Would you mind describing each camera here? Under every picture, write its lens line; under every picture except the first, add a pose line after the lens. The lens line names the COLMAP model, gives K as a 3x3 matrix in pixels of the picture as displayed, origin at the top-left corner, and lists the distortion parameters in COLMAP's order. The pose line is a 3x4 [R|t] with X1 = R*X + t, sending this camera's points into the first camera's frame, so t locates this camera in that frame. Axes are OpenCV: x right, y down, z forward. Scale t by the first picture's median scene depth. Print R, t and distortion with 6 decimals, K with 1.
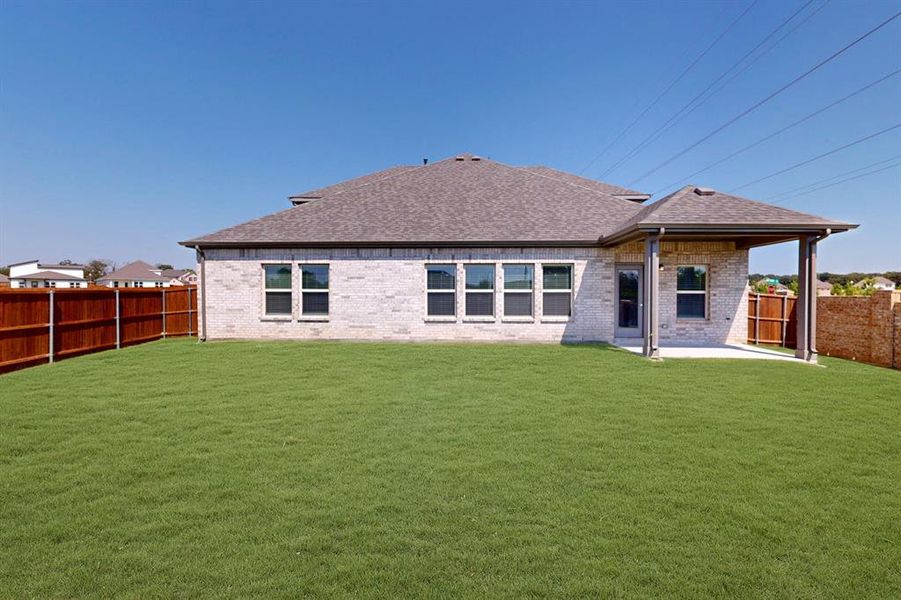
lens RADIAL K [[392.3, 0, 450.8], [0, 392.3, 302.5], [0, 0, 1]] dist [0.000685, 0.000296]
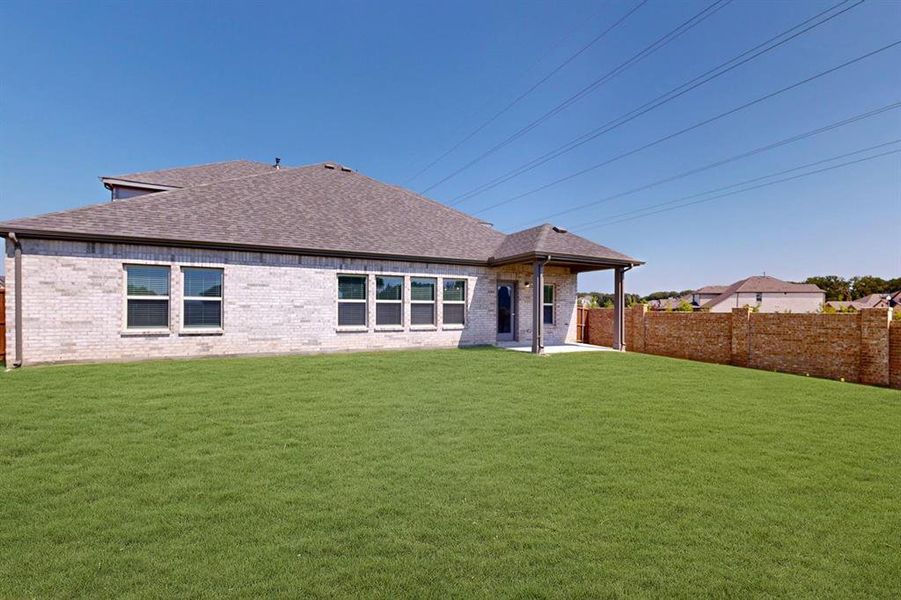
lens RADIAL K [[390.4, 0, 448.2], [0, 390.4, 307.5], [0, 0, 1]] dist [0.000728, 0.000084]
pose [[0.880284, 0.005061, 0.474419, -0.284940], [0.001683, 0.999903, -0.013790, 0.001461], [-0.474443, 0.012938, 0.880191, 0.003226]]
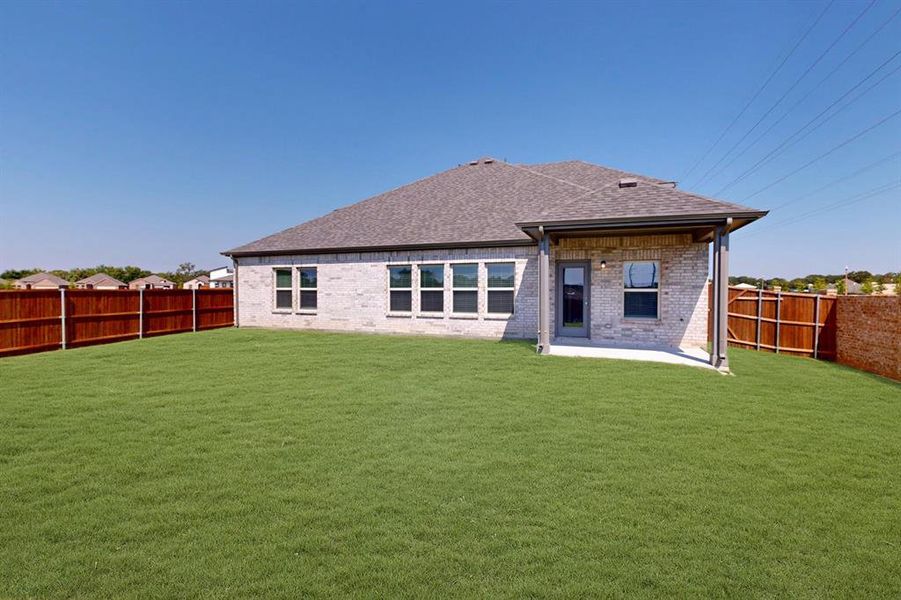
lens RADIAL K [[400.3, 0, 450.5], [0, 400.3, 300.0], [0, 0, 1]] dist [0.002742, 0.000150]
pose [[0.947943, 0.007503, -0.318351, 0.479501], [-0.008910, 0.999956, -0.002964, 0.003410], [0.318315, 0.005647, 0.947968, -0.039968]]
